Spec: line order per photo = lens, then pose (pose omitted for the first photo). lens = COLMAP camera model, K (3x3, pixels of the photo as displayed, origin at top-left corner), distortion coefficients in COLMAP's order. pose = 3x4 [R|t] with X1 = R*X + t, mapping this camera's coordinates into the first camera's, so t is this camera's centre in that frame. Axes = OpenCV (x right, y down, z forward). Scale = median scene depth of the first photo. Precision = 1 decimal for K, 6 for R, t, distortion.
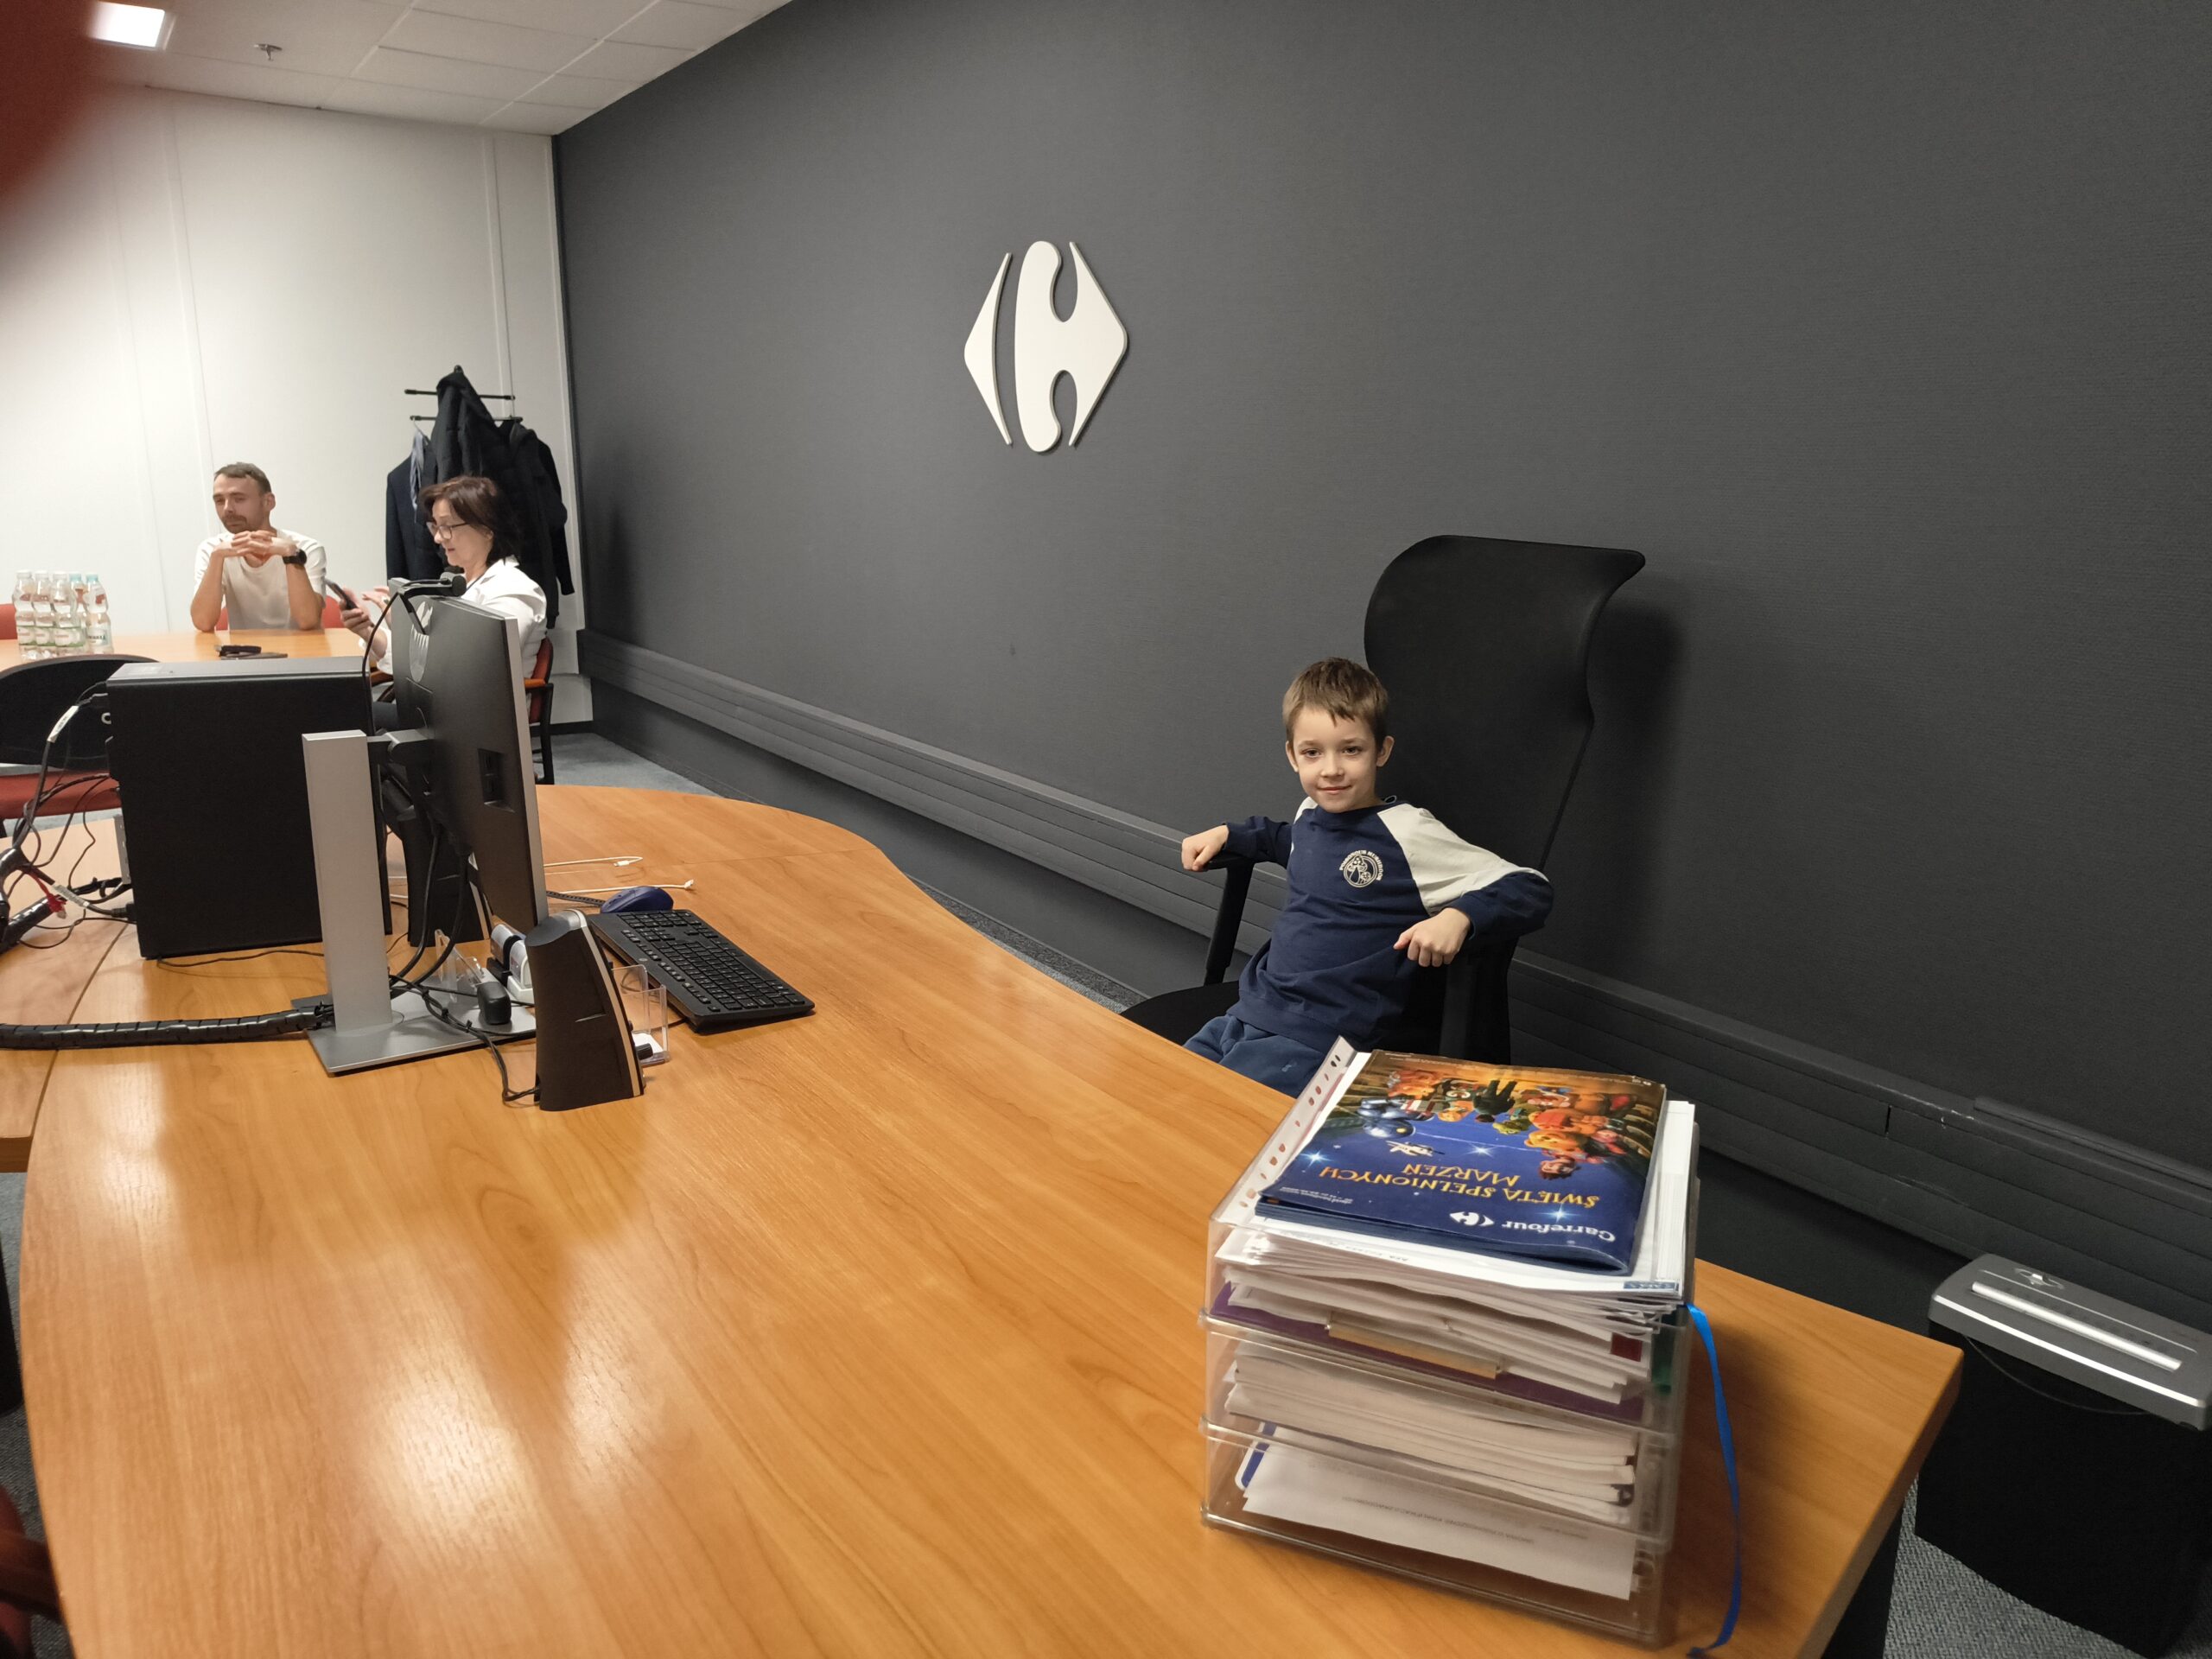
lens RADIAL K [[1559.3, 0, 1105.0], [0, 1559.3, 808.8], [0, 0, 1]] dist [0.053221, -0.064731]
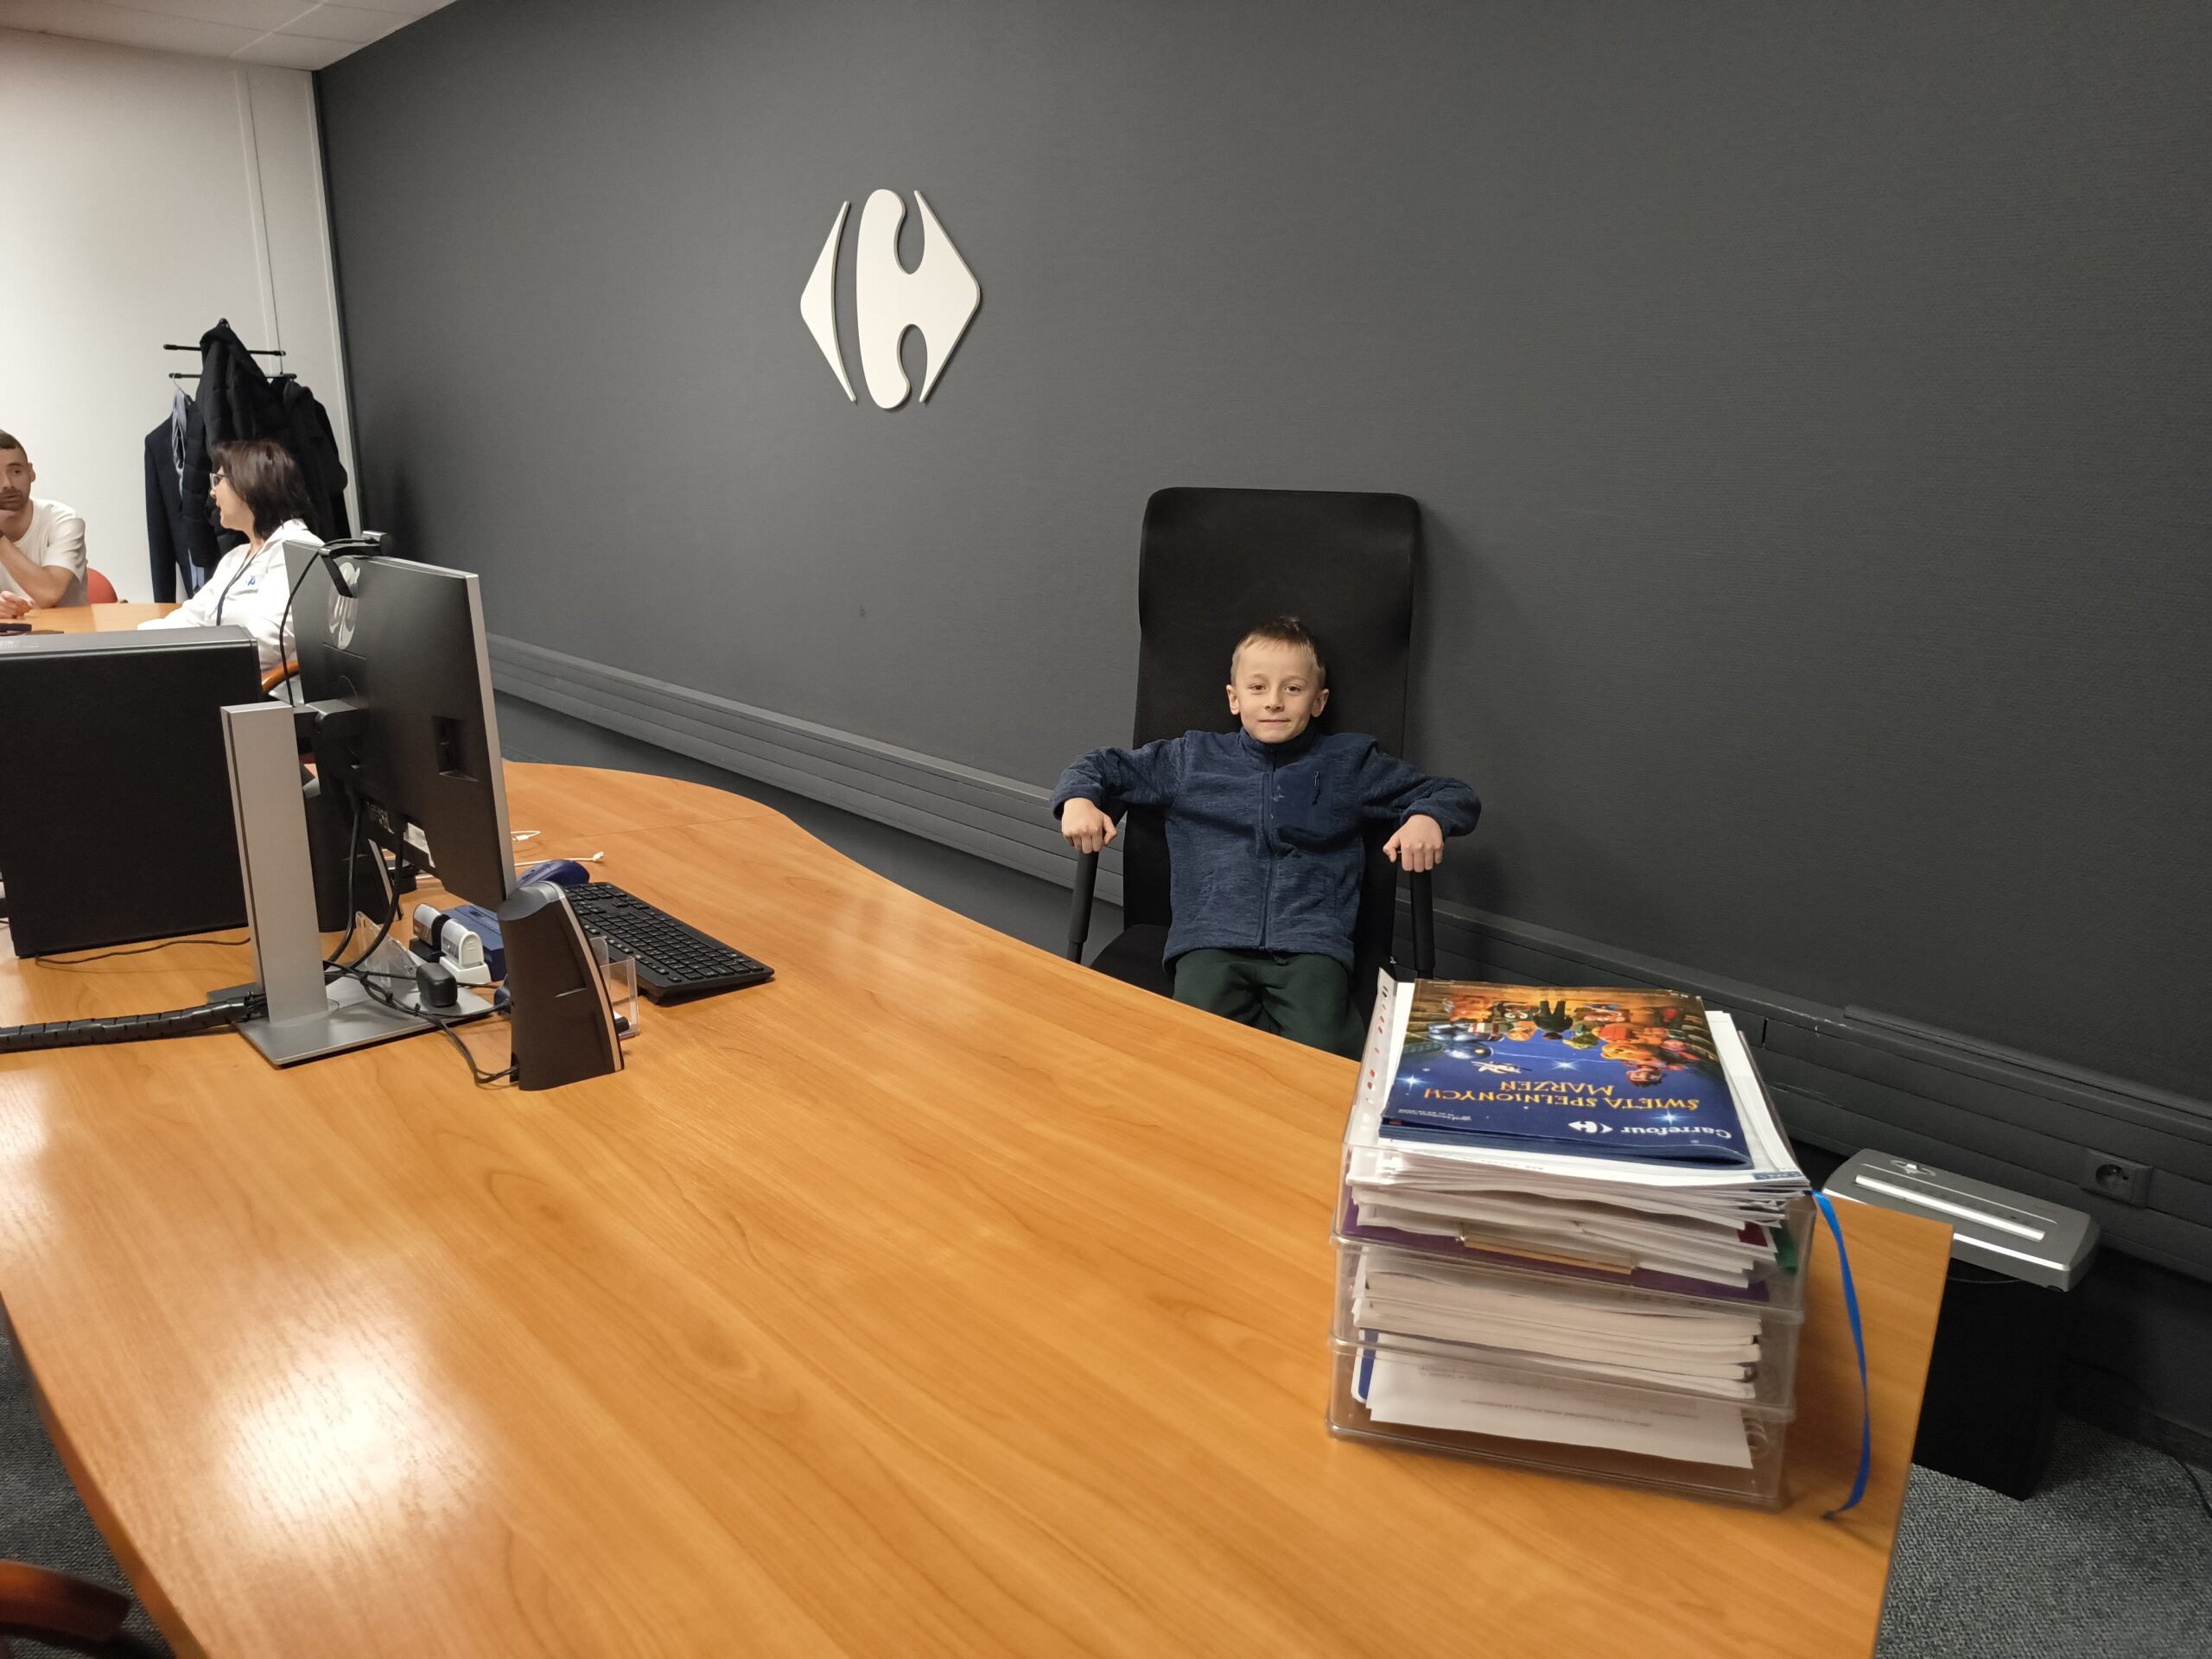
lens RADIAL K [[1555.3, 0, 1093.5], [0, 1555.3, 823.0], [0, 0, 1]] dist [0.050168, -0.061399]
pose [[0.990831, -0.036682, 0.130033, -0.141926], [0.032531, 0.998895, 0.033906, 0.007660], [-0.131134, -0.029365, 0.990930, 0.008099]]
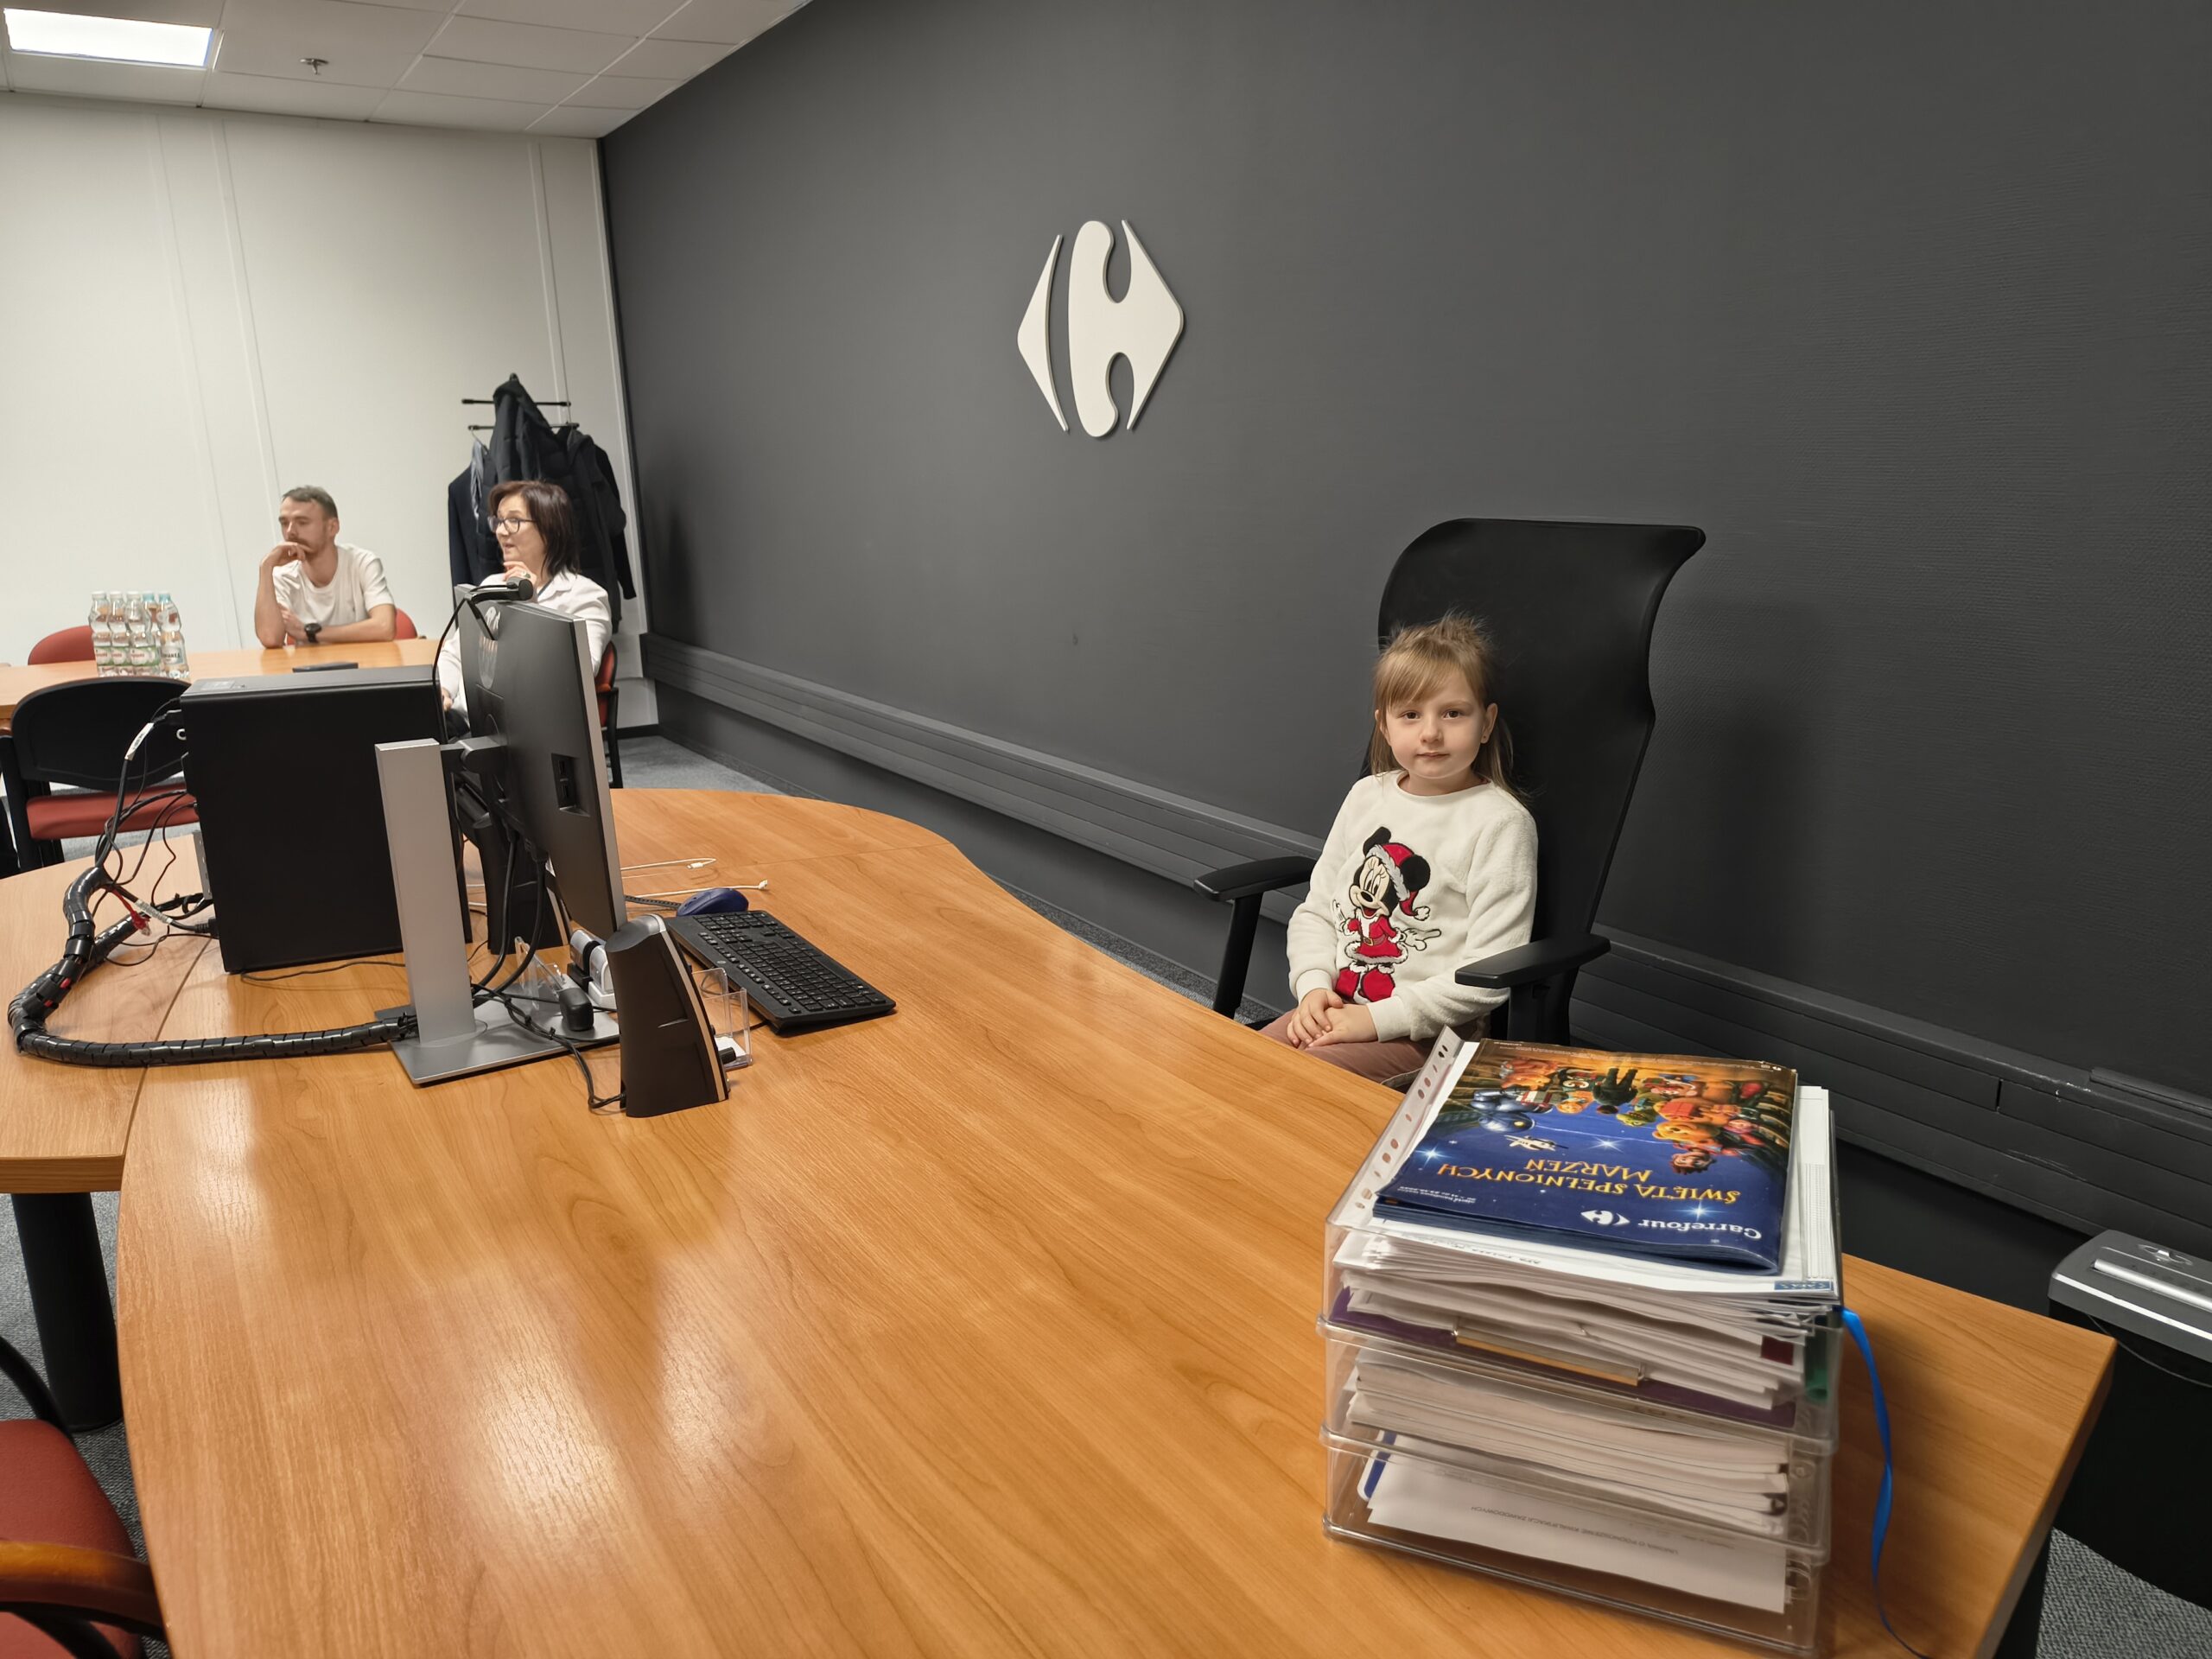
lens RADIAL K [[1552.7, 0, 1110.7], [0, 1552.7, 829.8], [0, 0, 1]] dist [0.069077, -0.089316]
pose [[0.998981, -0.028098, -0.035313, -0.015663], [0.028821, 0.999382, 0.020143, -0.000306], [0.034725, -0.021140, 0.999173, 0.030615]]
